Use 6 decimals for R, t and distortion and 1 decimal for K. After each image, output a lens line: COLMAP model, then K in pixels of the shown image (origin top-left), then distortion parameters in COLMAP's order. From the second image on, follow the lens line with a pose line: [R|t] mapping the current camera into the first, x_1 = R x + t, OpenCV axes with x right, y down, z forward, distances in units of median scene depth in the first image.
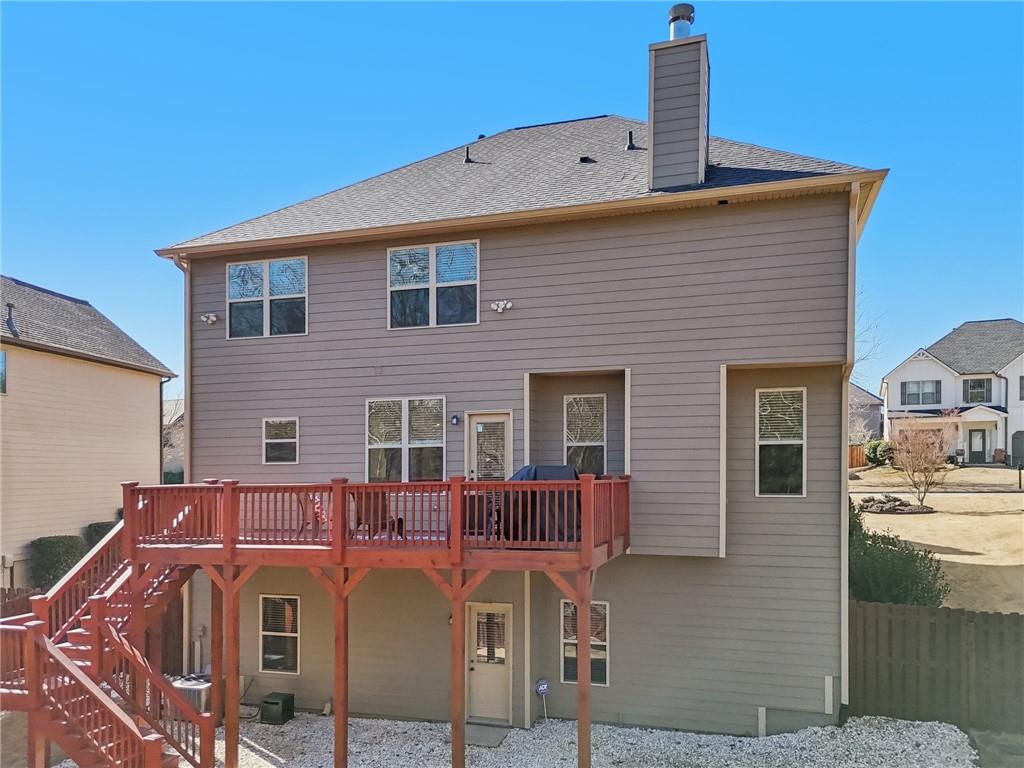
lens RADIAL K [[773.0, 0, 519.1], [0, 773.0, 486.7], [0, 0, 1]] dist [0.034760, -0.006538]
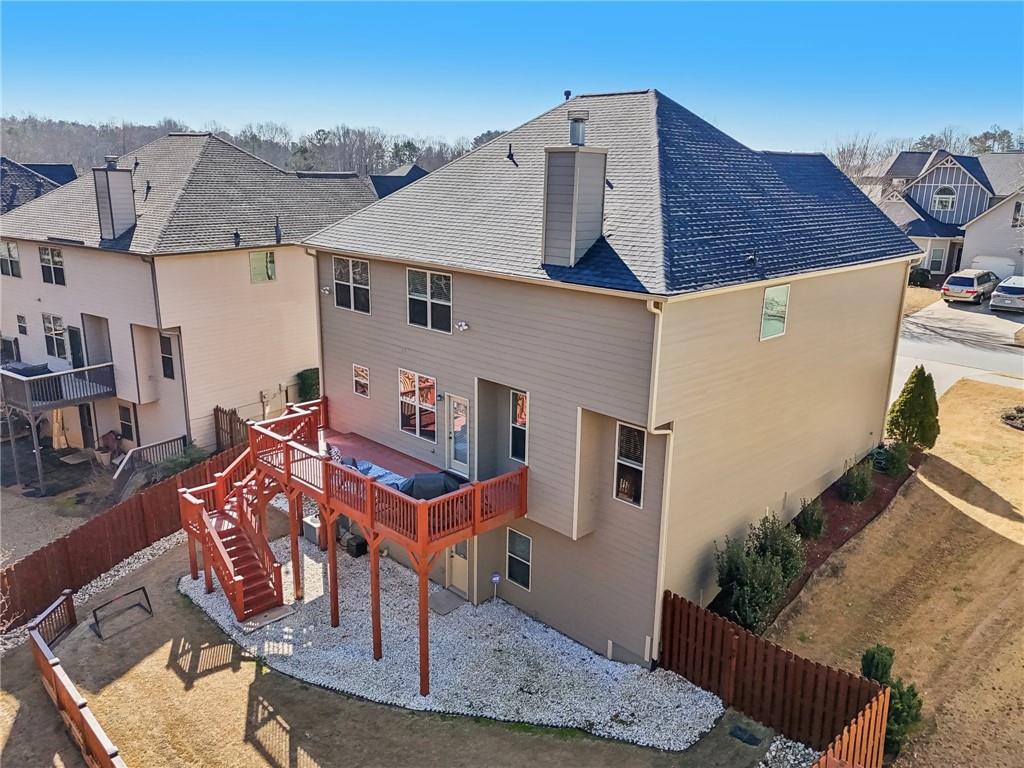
lens RADIAL K [[759.6, 0, 512.0], [0, 759.6, 384.0], [0, 0, 1]] dist [0.071943, -0.068062]
pose [[0.884729, 0.136686, -0.445614, 0.653366], [-0.020869, 0.966693, 0.255087, -0.466436], [0.465639, -0.216383, 0.858114, -0.142772]]
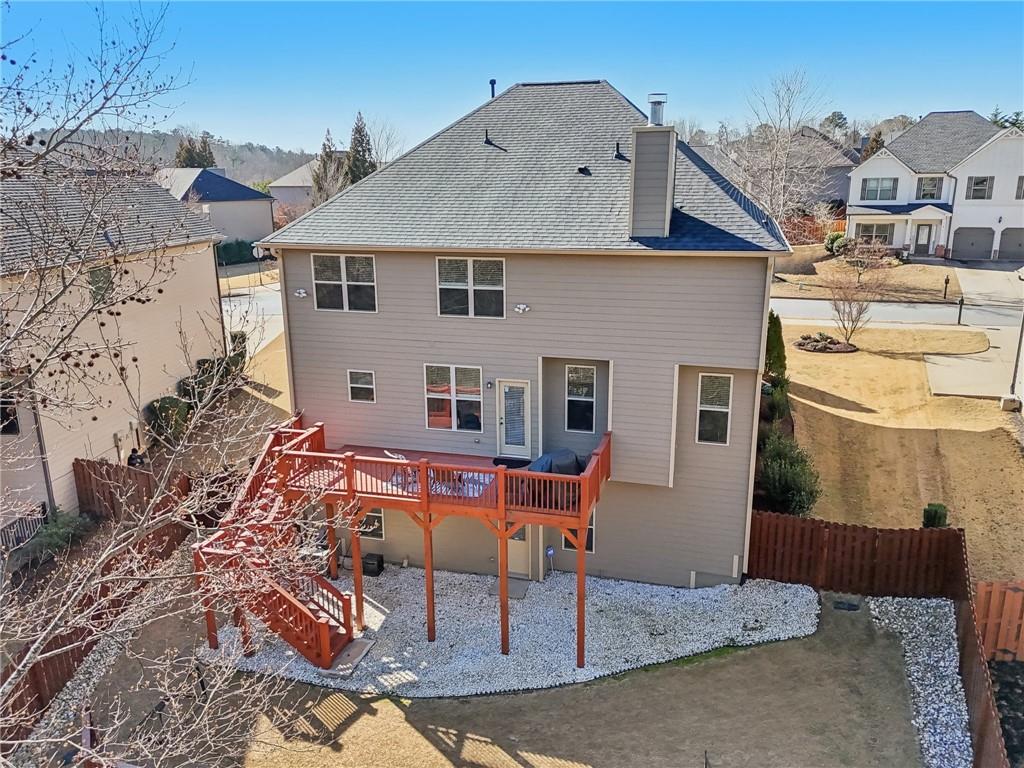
lens RADIAL K [[759.6, 0, 512.0], [0, 759.6, 384.0], [0, 0, 1]] dist [0.071943, -0.068062]
pose [[0.999816, -0.014578, 0.012504, -0.058068], [0.010965, 0.967792, 0.251512, -0.431928], [-0.015768, -0.251328, 0.967773, -0.350083]]
